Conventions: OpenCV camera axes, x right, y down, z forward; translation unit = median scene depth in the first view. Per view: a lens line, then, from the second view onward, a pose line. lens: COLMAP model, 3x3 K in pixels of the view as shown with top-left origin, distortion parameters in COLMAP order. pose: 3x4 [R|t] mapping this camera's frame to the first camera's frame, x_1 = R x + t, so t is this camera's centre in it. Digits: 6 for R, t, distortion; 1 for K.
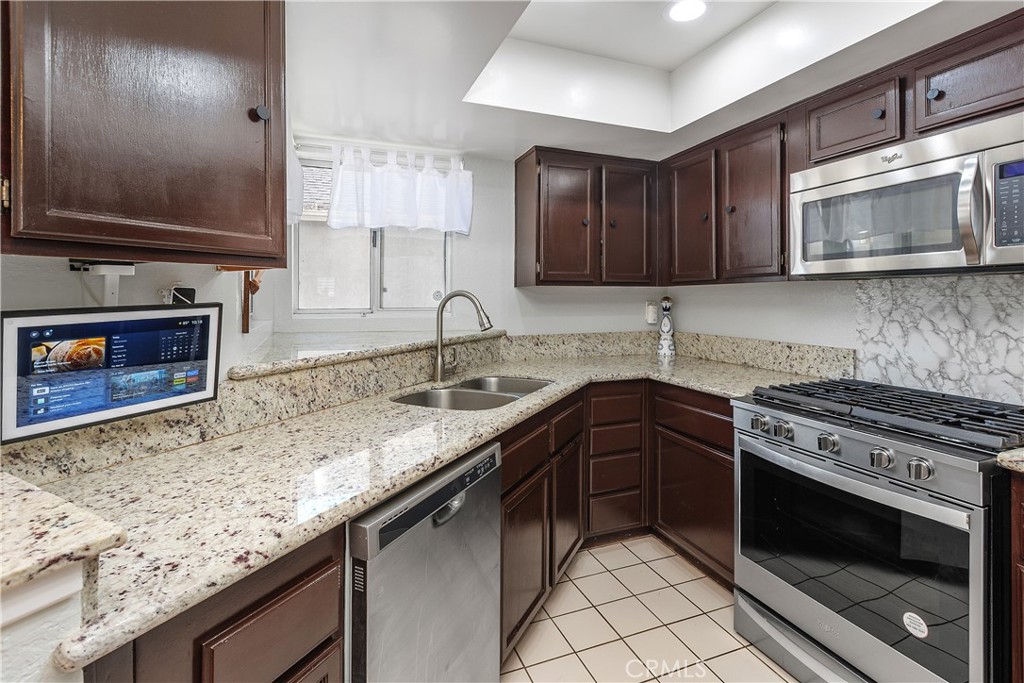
lens RADIAL K [[474.6, 0, 505.4], [0, 474.6, 299.1], [0, 0, 1]] dist [0.004950, -0.002539]
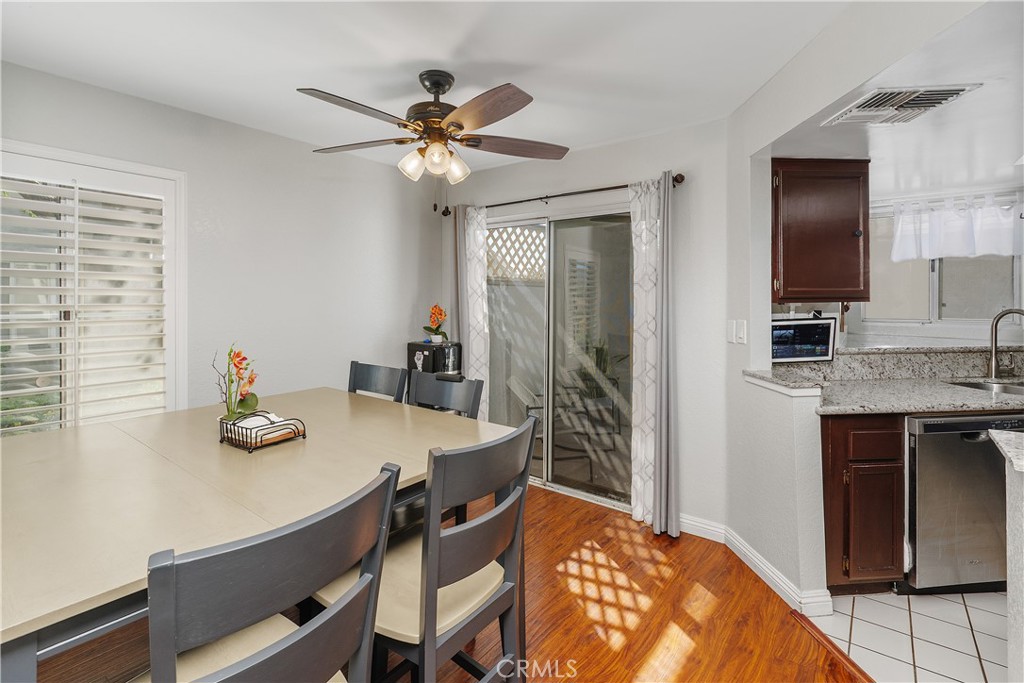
lens RADIAL K [[474.6, 0, 507.1], [0, 474.6, 296.3], [0, 0, 1]] dist [0.004950, -0.002539]
pose [[0.520649, -0.003355, -0.853765, 0.397803], [-0.000259, 0.999992, -0.004088, -0.065565], [0.853771, 0.002350, 0.520643, -1.168677]]
